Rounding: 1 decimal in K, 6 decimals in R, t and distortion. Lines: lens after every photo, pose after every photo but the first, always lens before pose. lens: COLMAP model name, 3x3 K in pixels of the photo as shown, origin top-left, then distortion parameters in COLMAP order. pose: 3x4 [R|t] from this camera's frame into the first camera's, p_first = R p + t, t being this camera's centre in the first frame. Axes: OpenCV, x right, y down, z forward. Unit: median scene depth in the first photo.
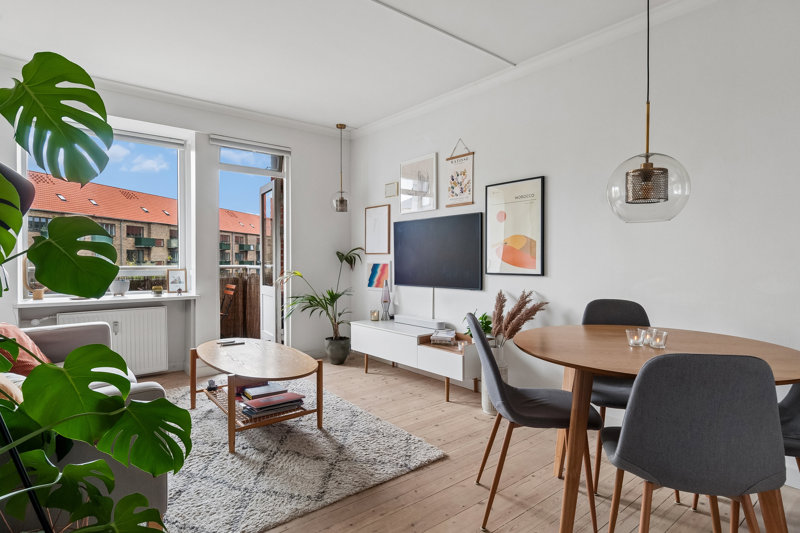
lens RADIAL K [[428.2, 0, 399.5], [0, 428.2, 263.1], [0, 0, 1]] dist [0.003728, -0.000138]
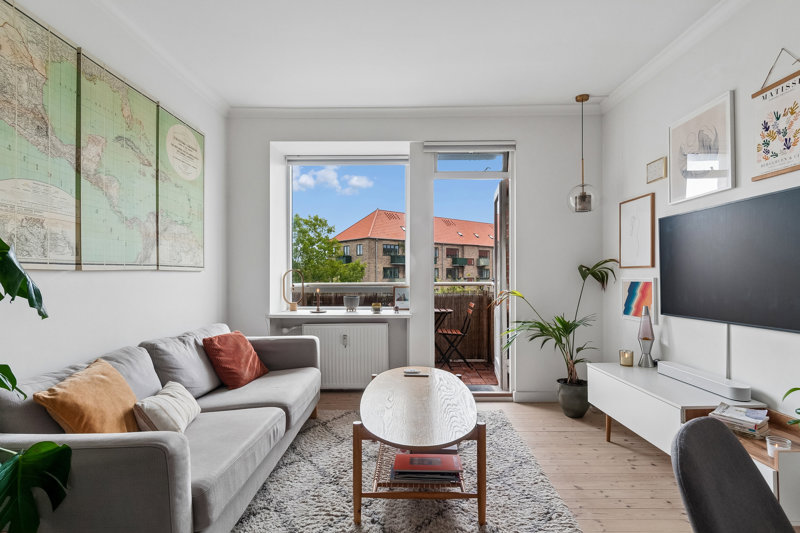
lens RADIAL K [[416.3, 0, 403.1], [0, 416.3, 273.2], [0, 0, 1]] dist [0.005227, -0.002545]
pose [[0.769871, -0.007430, -0.638156, 0.091042], [-0.002705, 0.999885, -0.014905, -0.001576], [0.638193, 0.013202, 0.769763, 0.256051]]
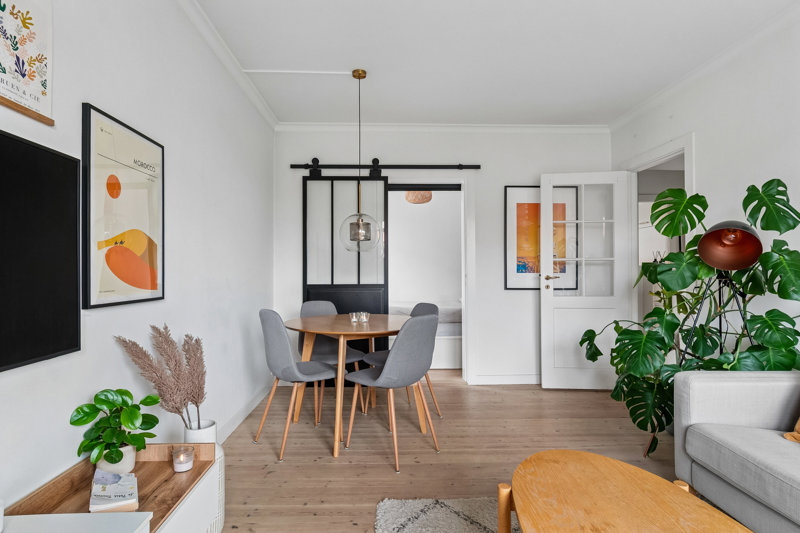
lens RADIAL K [[416.3, 0, 403.1], [0, 416.3, 273.2], [0, 0, 1]] dist [0.005227, -0.002545]
pose [[-0.798597, -0.000363, 0.601866, -0.240112], [0.004720, 0.999965, 0.006867, -0.009242], [-0.601848, 0.008325, -0.798567, 0.908928]]
